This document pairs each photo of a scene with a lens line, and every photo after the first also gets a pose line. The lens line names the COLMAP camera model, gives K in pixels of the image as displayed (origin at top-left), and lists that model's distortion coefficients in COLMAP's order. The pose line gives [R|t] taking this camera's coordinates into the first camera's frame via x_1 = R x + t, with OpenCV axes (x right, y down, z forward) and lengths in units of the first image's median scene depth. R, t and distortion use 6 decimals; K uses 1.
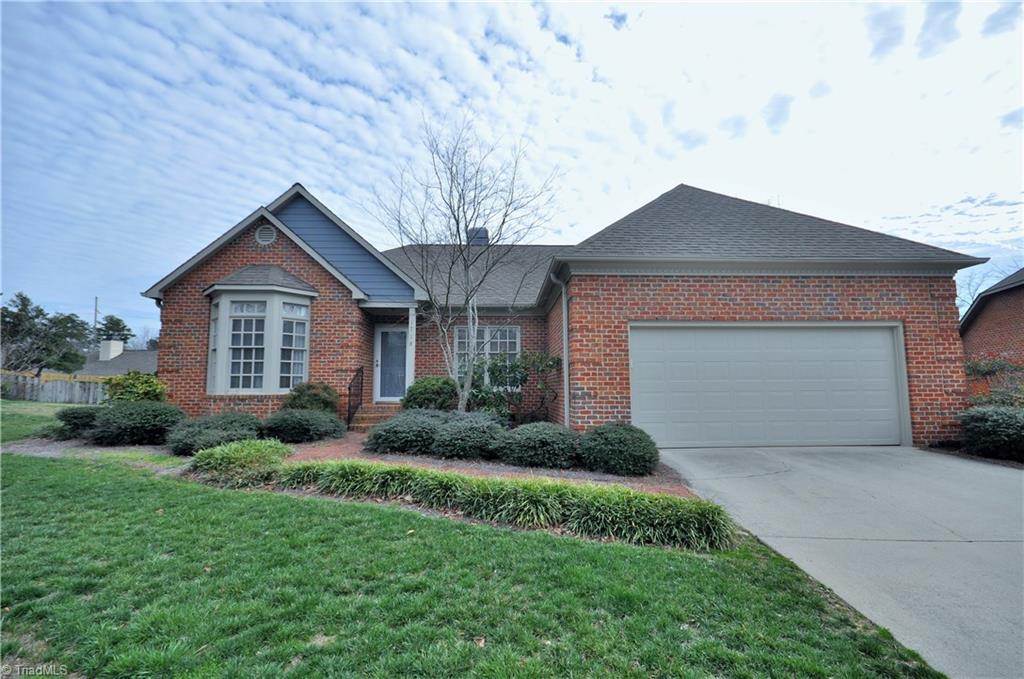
lens RADIAL K [[452.1, 0, 510.4], [0, 452.1, 346.7], [0, 0, 1]] dist [0.002862, 0.000125]
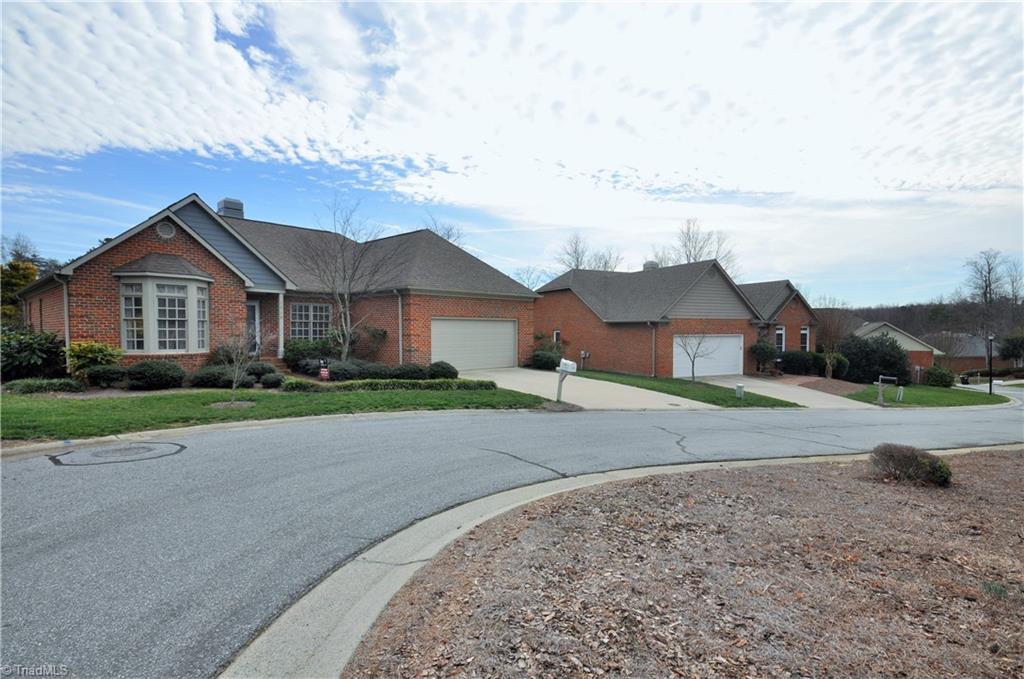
lens RADIAL K [[535.0, 0, 512.0], [0, 535.0, 339.5], [0, 0, 1]] dist [0.000172, -0.000031]
pose [[0.713735, -0.007515, 0.700376, -0.977485], [-0.068220, 0.994442, 0.080192, -0.137407], [-0.697086, -0.105015, 0.709255, -0.862752]]
